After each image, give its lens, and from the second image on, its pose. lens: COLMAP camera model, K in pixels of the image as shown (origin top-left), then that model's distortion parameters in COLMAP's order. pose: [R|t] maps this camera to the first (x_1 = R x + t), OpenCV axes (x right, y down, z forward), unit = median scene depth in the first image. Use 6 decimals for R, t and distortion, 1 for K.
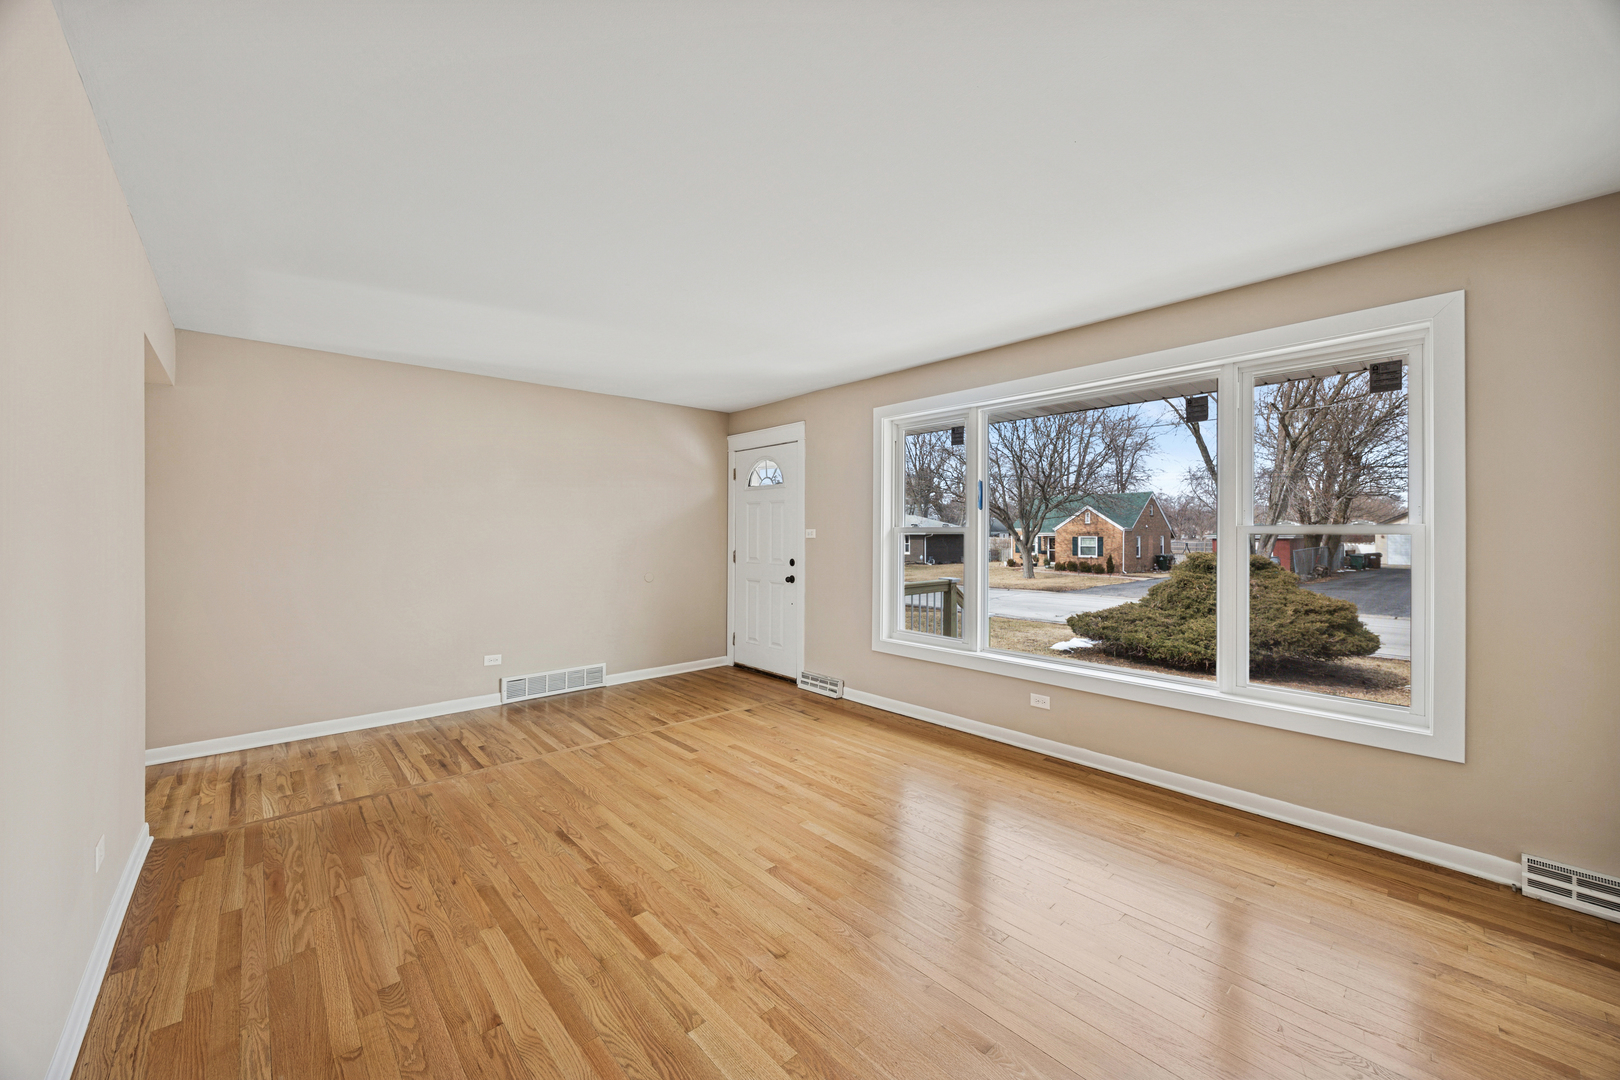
lens RADIAL K [[622.3, 0, 809.0], [0, 622.3, 535.0], [0, 0, 1]] dist [0.000810, 0.000106]
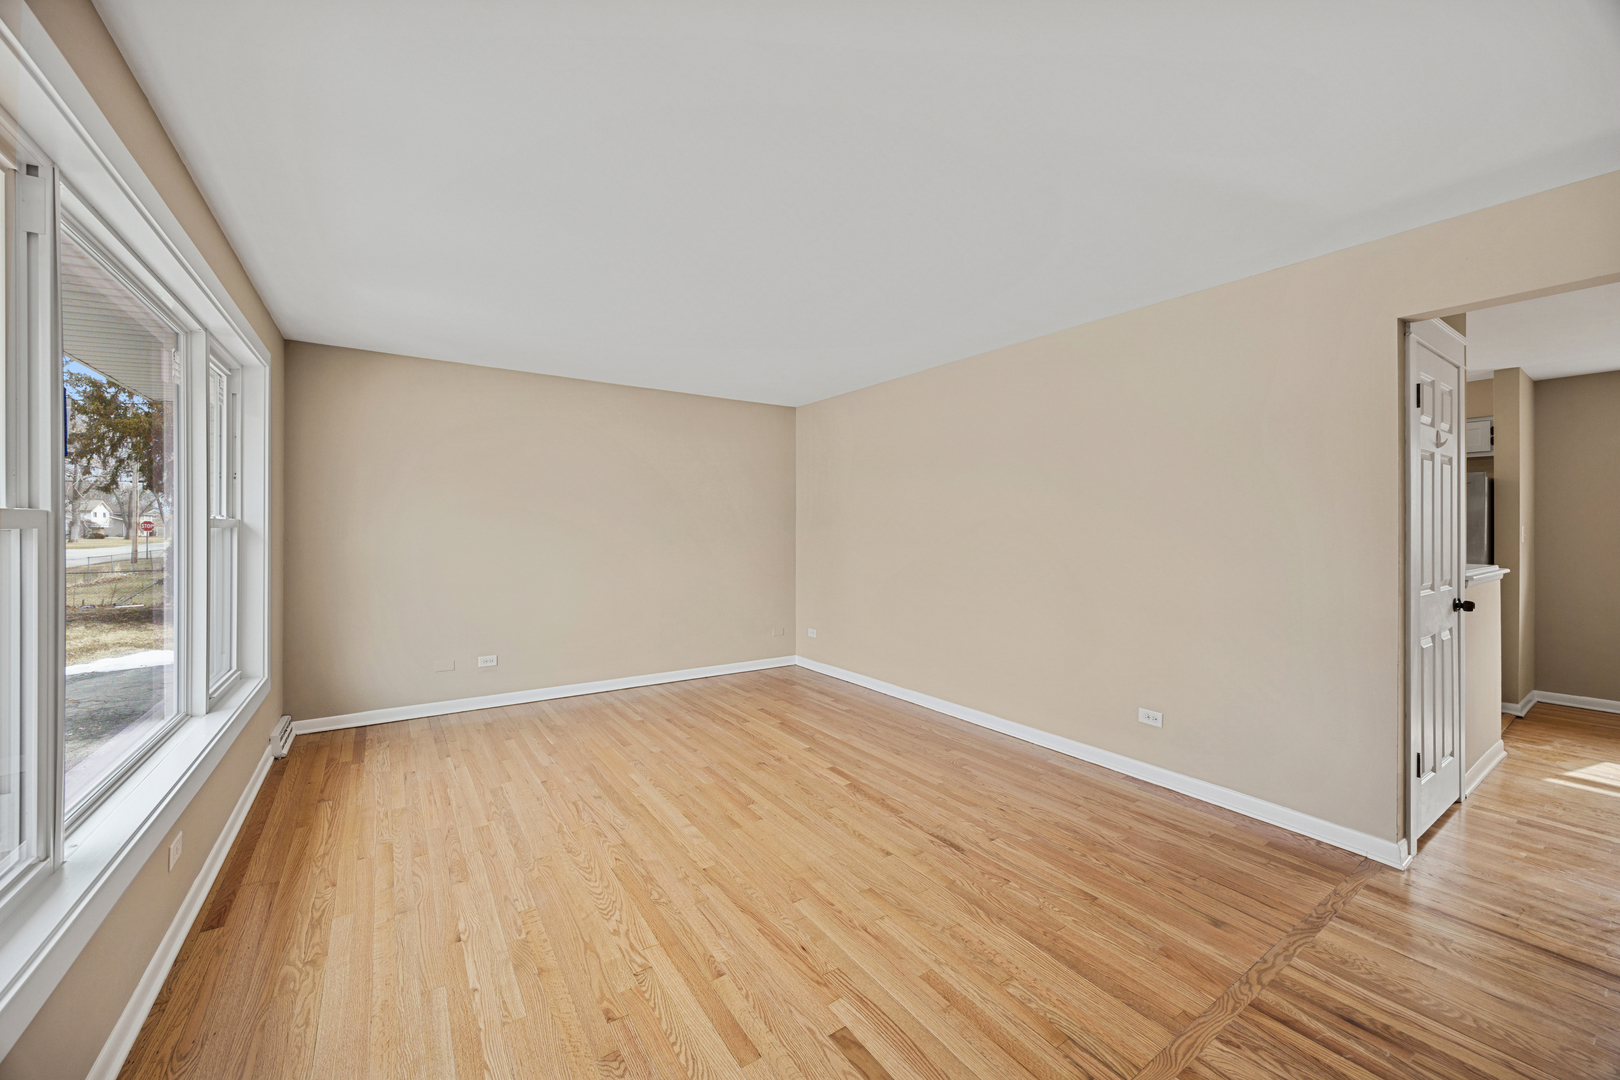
lens RADIAL K [[622.3, 0, 812.8], [0, 622.3, 529.4], [0, 0, 1]] dist [0.000810, 0.000106]
pose [[-0.991277, -0.008722, 0.131509, -0.325372], [-0.007992, 0.999950, 0.006081, -0.011821], [-0.131556, 0.004977, -0.991296, 2.121834]]
